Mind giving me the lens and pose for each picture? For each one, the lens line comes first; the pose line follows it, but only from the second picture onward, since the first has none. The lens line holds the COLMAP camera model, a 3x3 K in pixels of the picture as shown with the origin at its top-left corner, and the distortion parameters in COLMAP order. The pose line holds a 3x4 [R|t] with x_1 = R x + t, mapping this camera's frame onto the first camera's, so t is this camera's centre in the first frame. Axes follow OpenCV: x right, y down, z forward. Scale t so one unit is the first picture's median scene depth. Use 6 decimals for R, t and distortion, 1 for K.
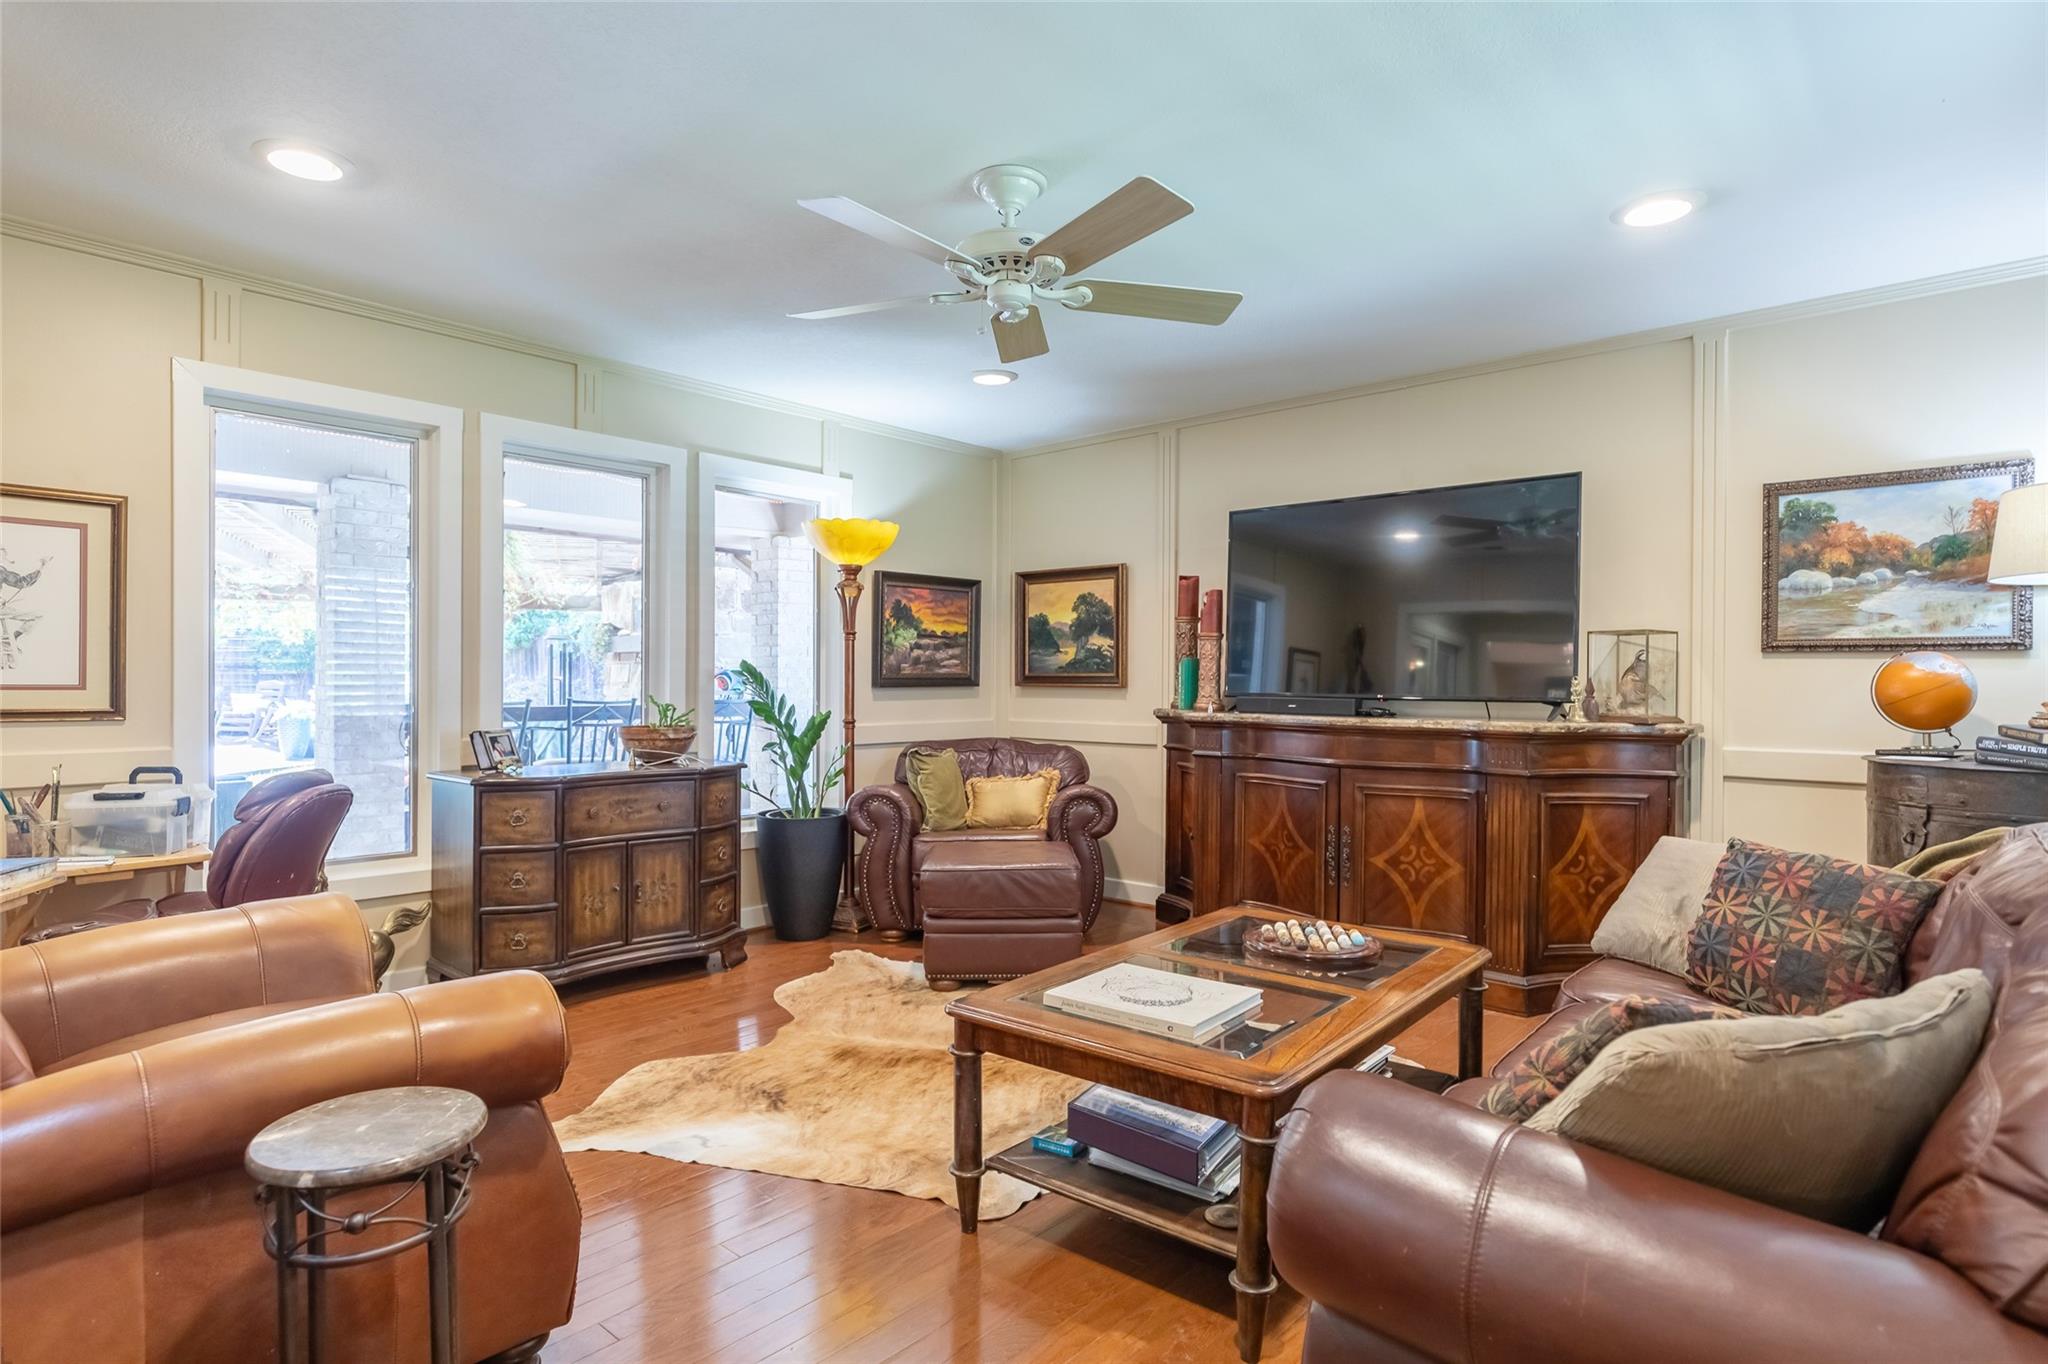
lens RADIAL K [[1083.0, 0, 1024.0], [0, 1083.0, 682.0], [0, 0, 1]] dist [0.000077, 0.000191]
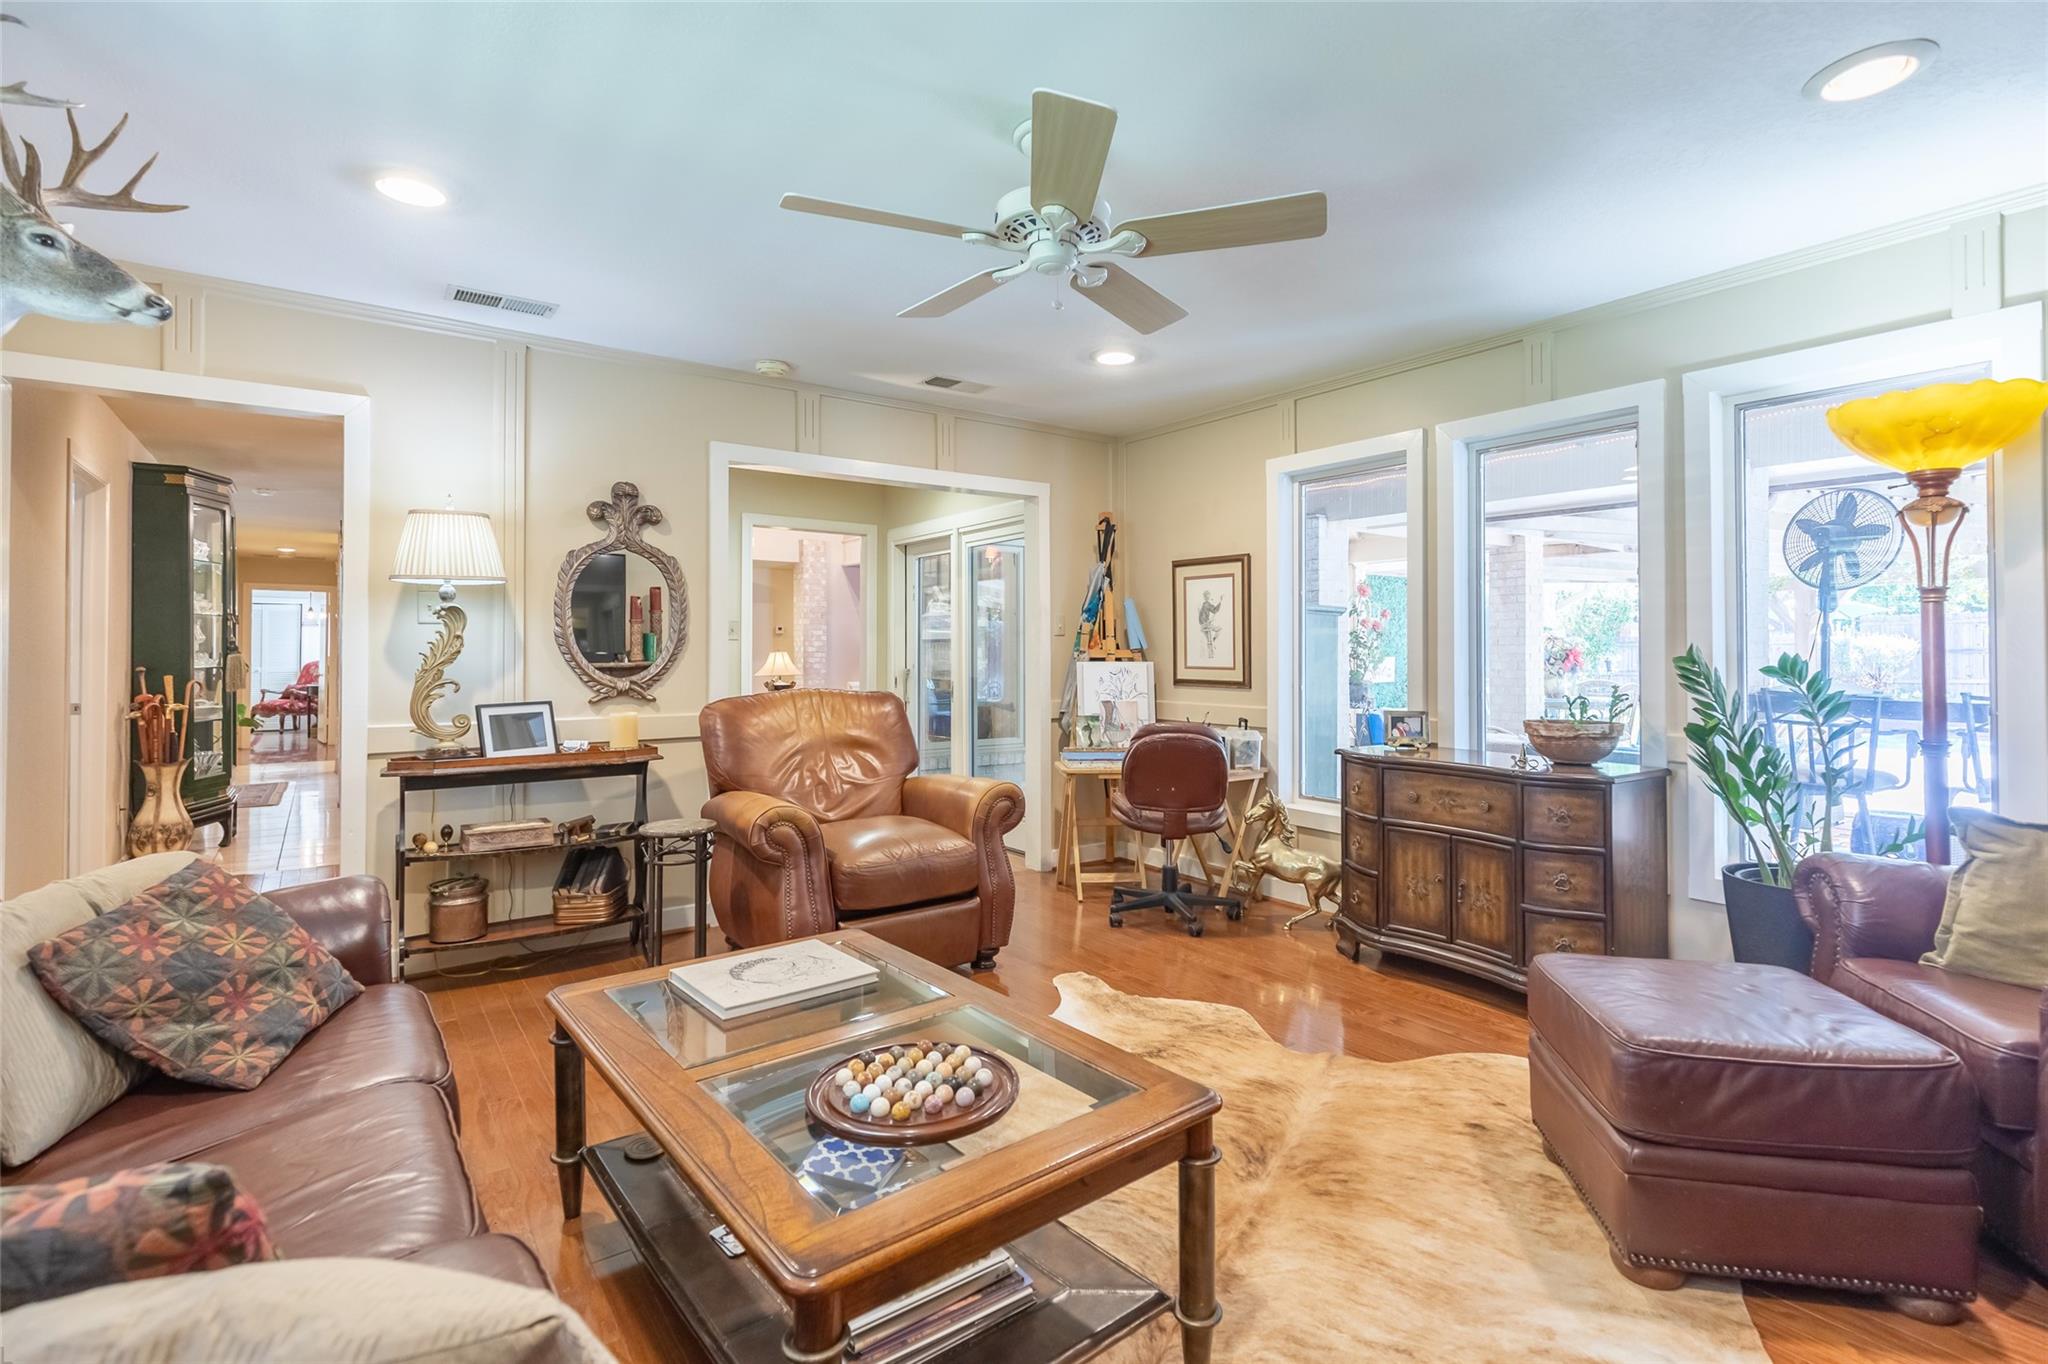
lens RADIAL K [[955.9, 0, 1021.6], [0, 955.9, 642.4], [0, 0, 1]] dist [0.000783, -0.000007]
pose [[-0.215445, -0.016304, -0.976380, 0.558794], [-0.006514, 0.999862, -0.015259, -0.008929], [0.976494, 0.003072, -0.215521, 0.823859]]
